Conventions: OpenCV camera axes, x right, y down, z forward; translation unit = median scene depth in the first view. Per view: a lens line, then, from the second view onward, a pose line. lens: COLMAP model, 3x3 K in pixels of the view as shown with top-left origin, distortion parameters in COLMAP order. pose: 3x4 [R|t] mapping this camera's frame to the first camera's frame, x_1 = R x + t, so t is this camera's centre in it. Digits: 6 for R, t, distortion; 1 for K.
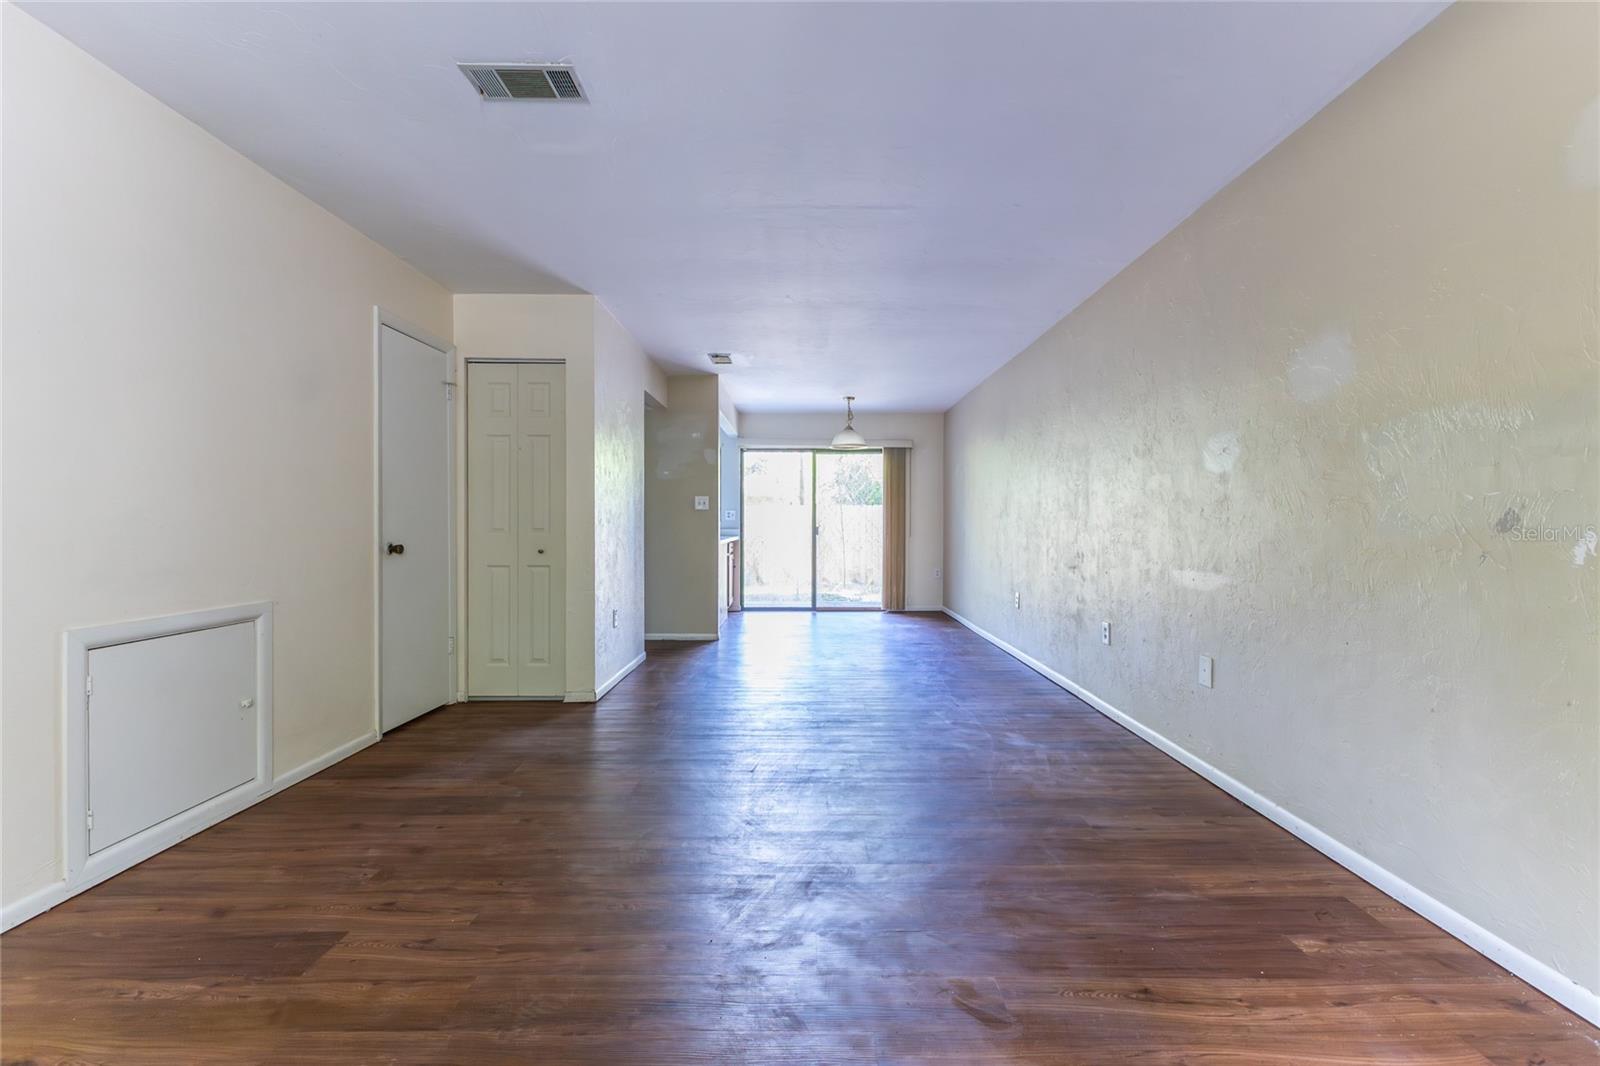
lens RADIAL K [[693.1, 0, 807.3], [0, 693.1, 534.4], [0, 0, 1]] dist [0.005522, -0.000209]
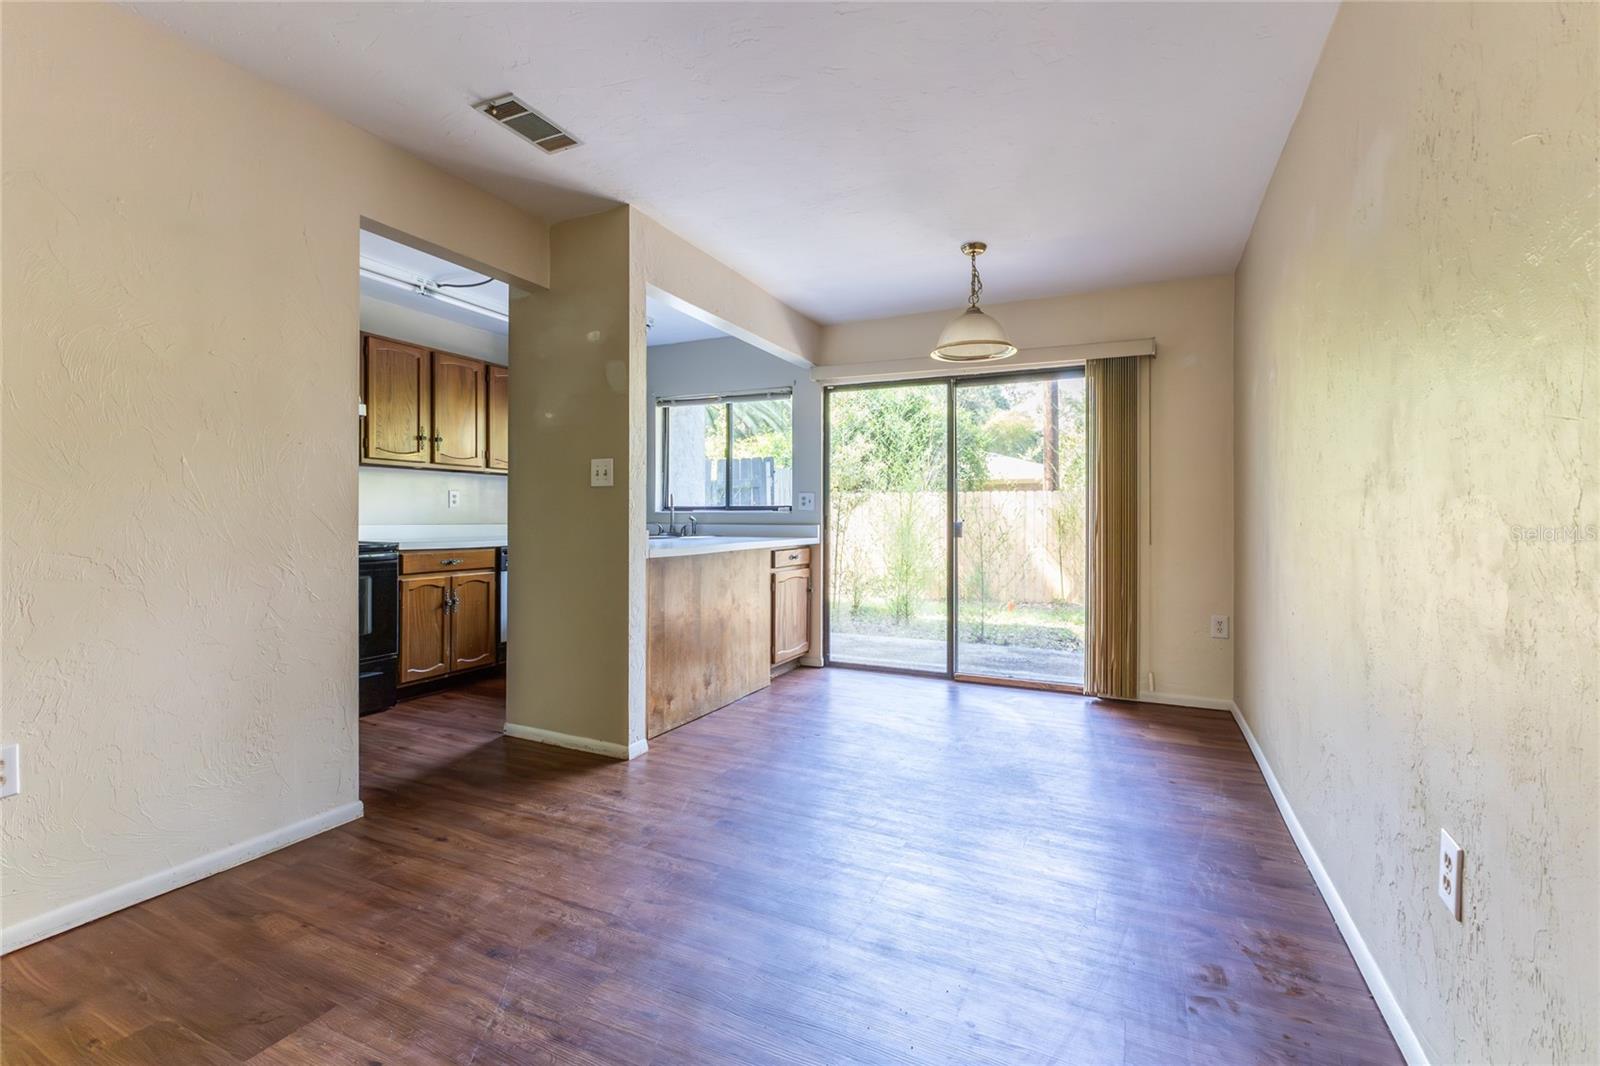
lens RADIAL K [[693.4, 0, 804.7], [0, 693.4, 522.7], [0, 0, 1]] dist [0.005956, -0.000430]
pose [[0.901008, 0.006304, -0.433756, 0.288610], [-0.009800, 0.999935, -0.005825, -0.013805], [0.433691, 0.009499, 0.901011, 0.957231]]
